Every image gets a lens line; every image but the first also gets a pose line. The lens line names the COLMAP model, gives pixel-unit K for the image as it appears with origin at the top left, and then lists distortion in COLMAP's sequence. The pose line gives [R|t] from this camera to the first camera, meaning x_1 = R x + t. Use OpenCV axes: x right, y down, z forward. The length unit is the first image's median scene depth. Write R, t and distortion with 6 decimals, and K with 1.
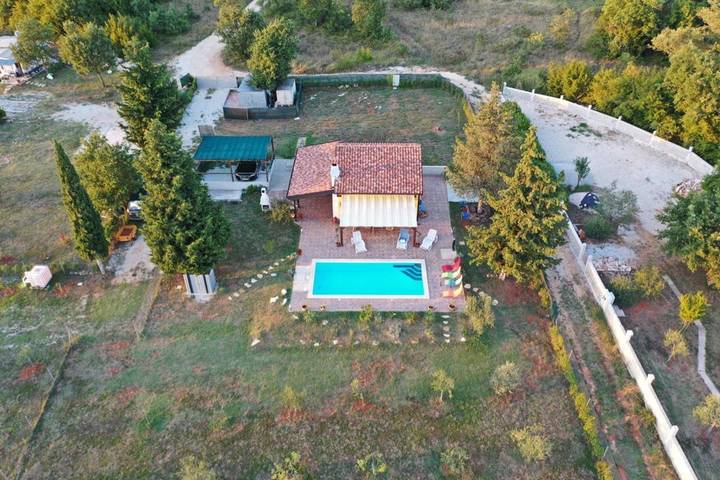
lens RADIAL K [[572.4, 0, 360.0], [0, 572.4, 240.0], [0, 0, 1]] dist [-0.000421, 0.002429]
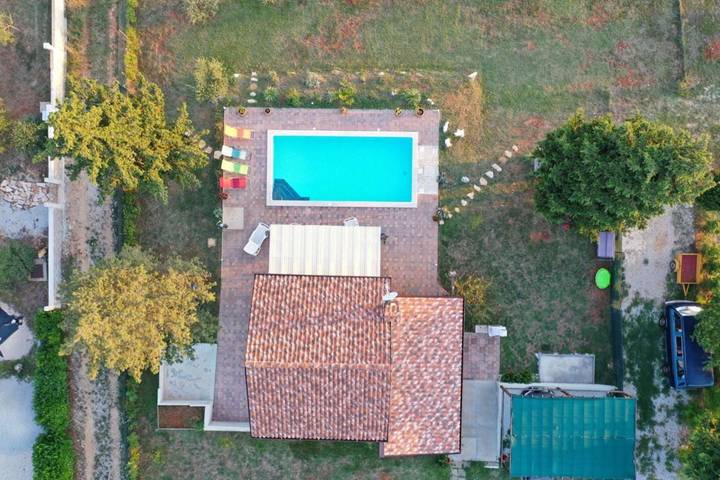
lens RADIAL K [[572.4, 0, 360.0], [0, 572.4, 240.0], [0, 0, 1]] dist [-0.000421, 0.002429]
pose [[-0.999850, -0.004200, 0.016793, -0.023277], [0.015933, -0.602483, 0.797973, -0.624970], [0.006766, 0.798121, 0.602460, 0.622402]]
